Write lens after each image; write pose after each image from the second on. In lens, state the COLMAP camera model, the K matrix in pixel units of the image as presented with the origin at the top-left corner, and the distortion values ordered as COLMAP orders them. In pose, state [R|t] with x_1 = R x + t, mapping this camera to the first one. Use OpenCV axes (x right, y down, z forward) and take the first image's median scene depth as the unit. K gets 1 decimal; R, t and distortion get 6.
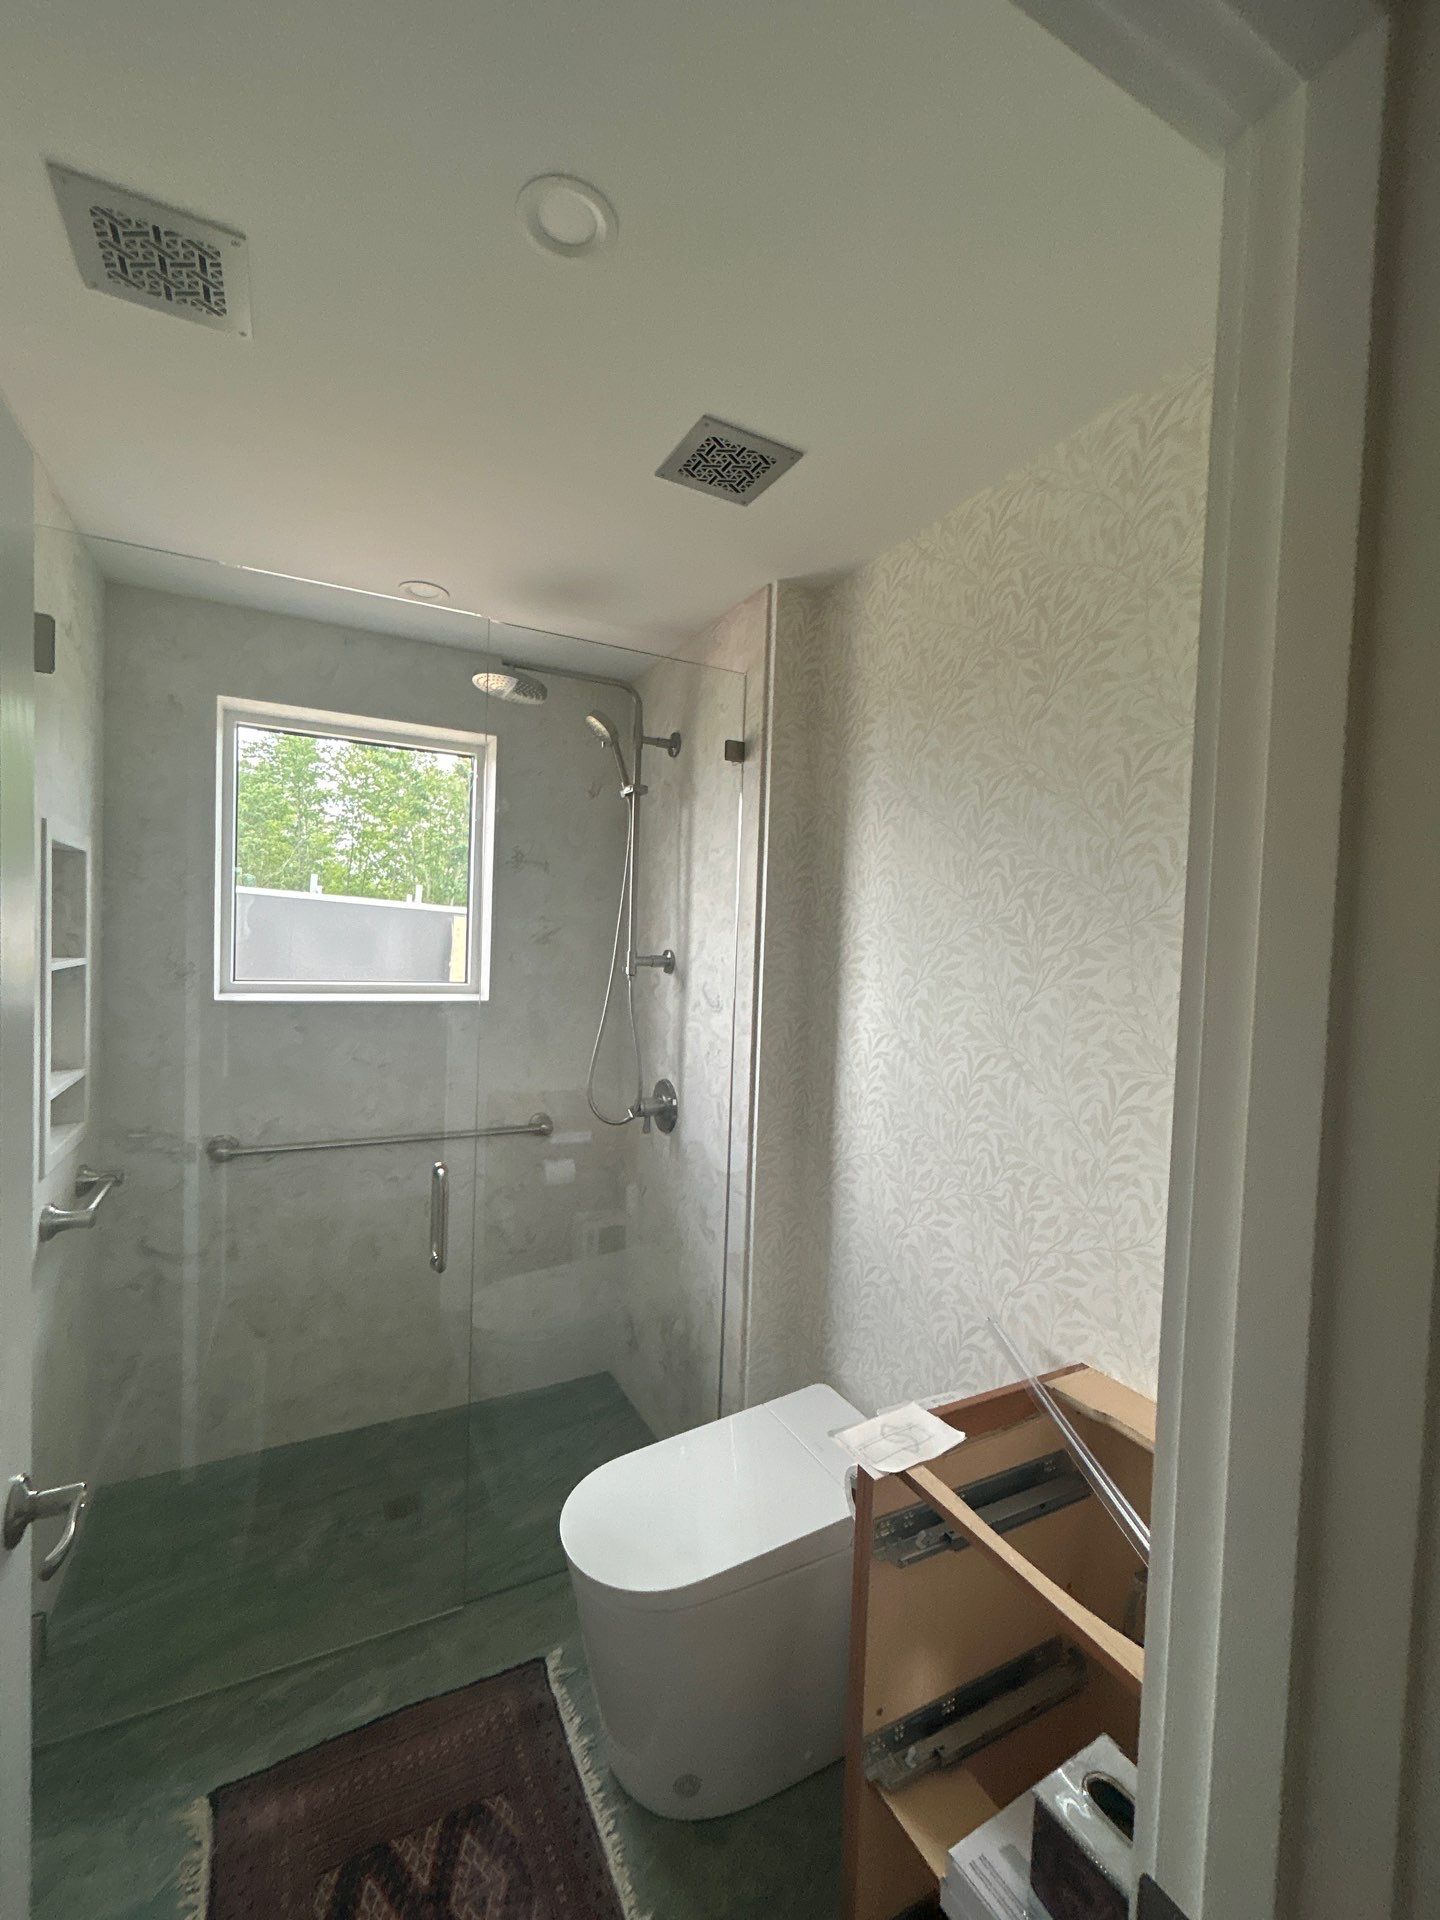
lens RADIAL K [[805.2, 0, 717.1], [0, 805.2, 972.6], [0, 0, 1]] dist [-0.000176, -0.000076]
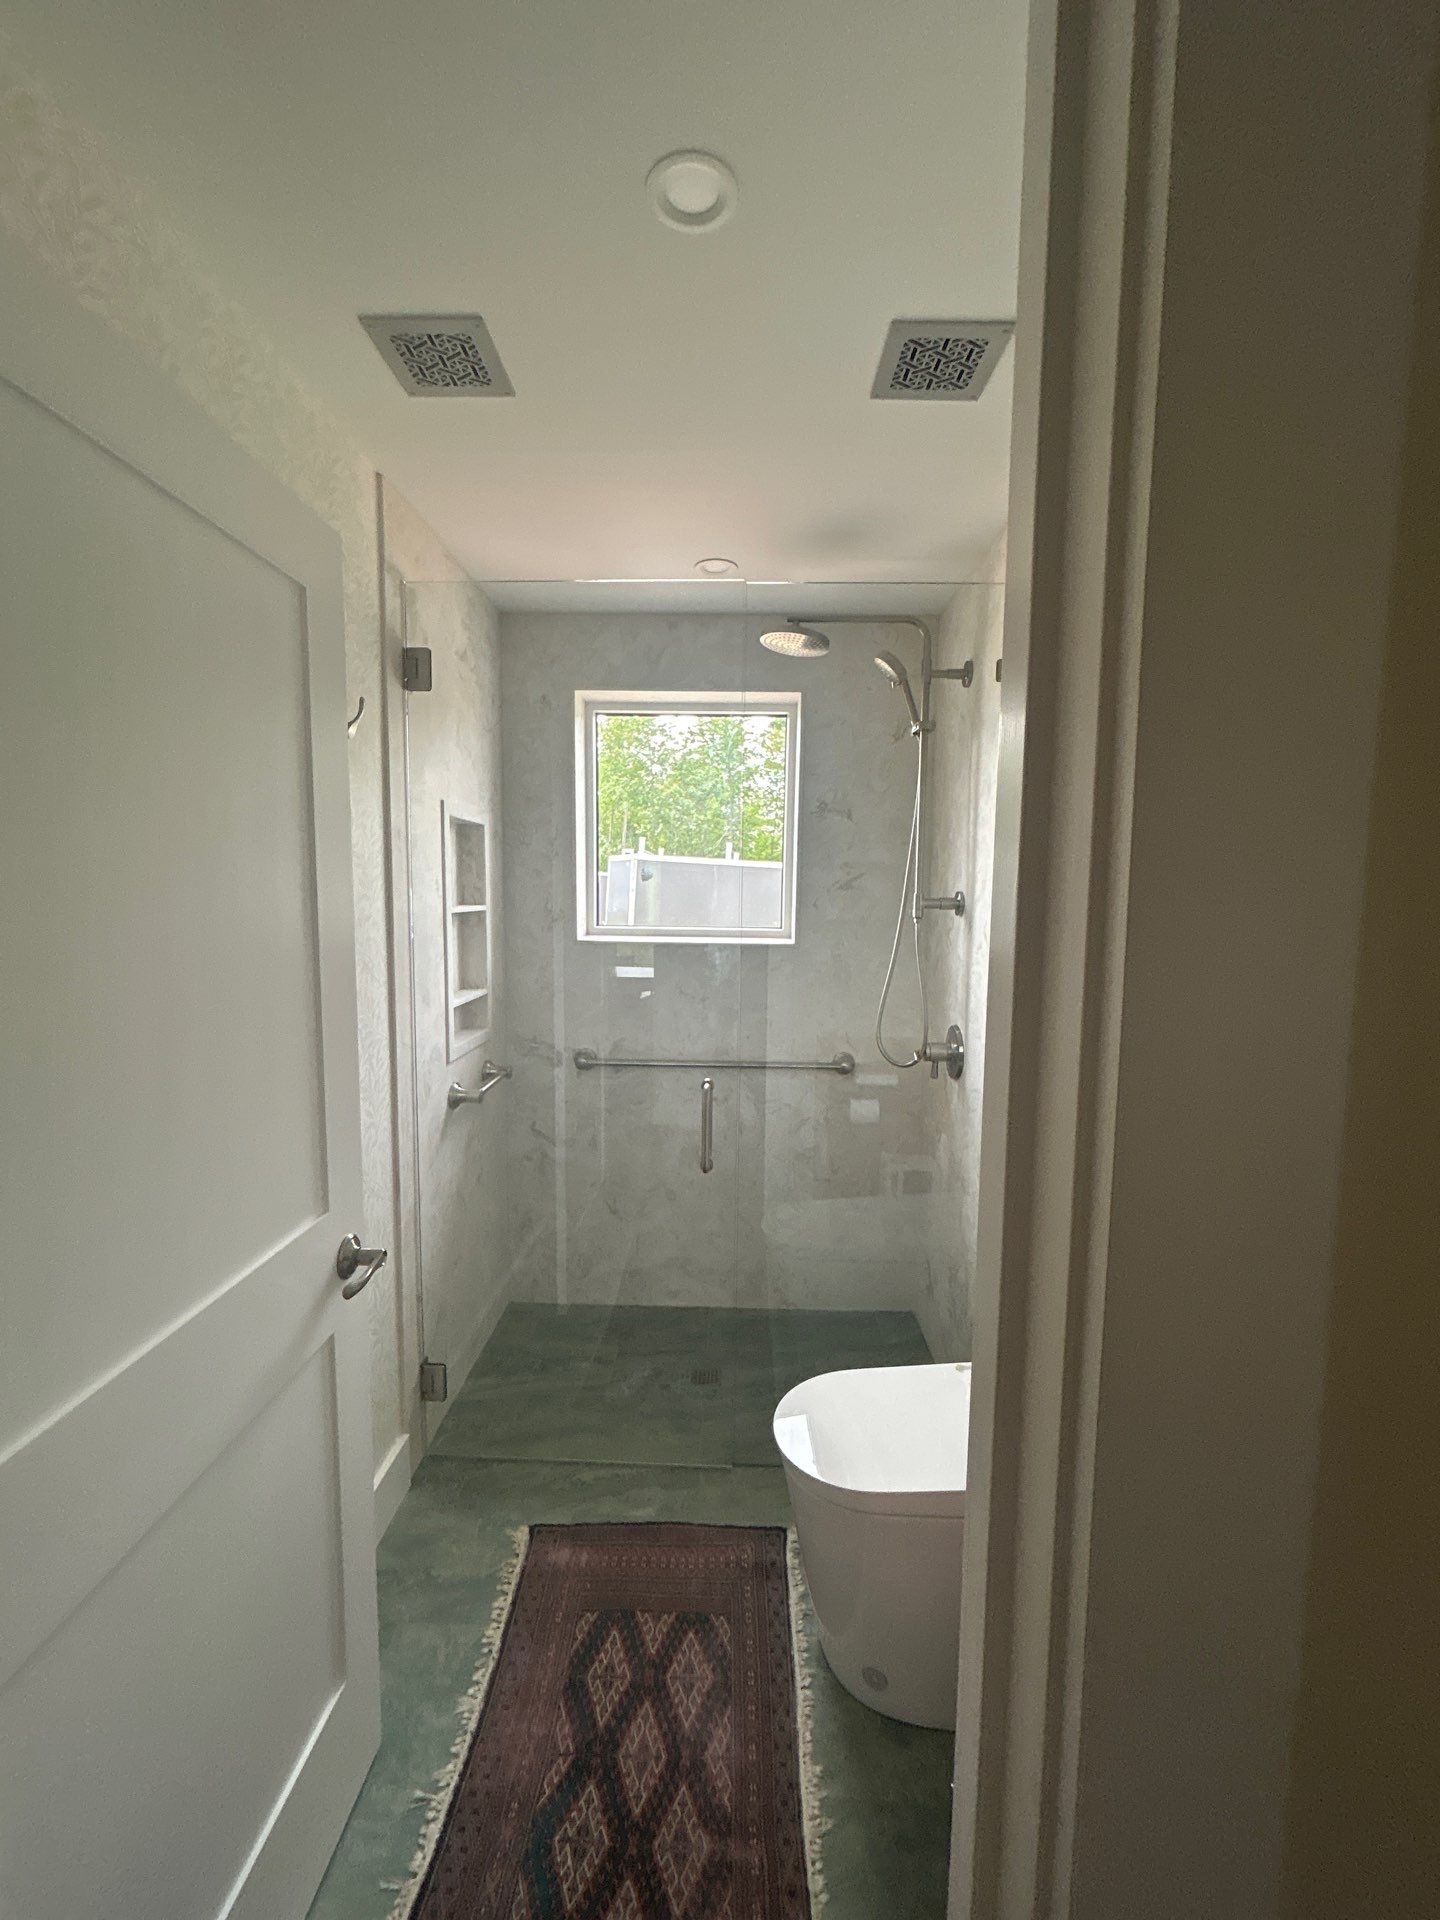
lens RADIAL K [[805.2, 0, 717.1], [0, 805.2, 972.6], [0, 0, 1]] dist [-0.000176, -0.000076]
pose [[0.875902, 0.023212, -0.481931, 0.169190], [0.000416, 0.998805, 0.048864, 0.023989], [0.482489, -0.043001, 0.874846, 0.012743]]
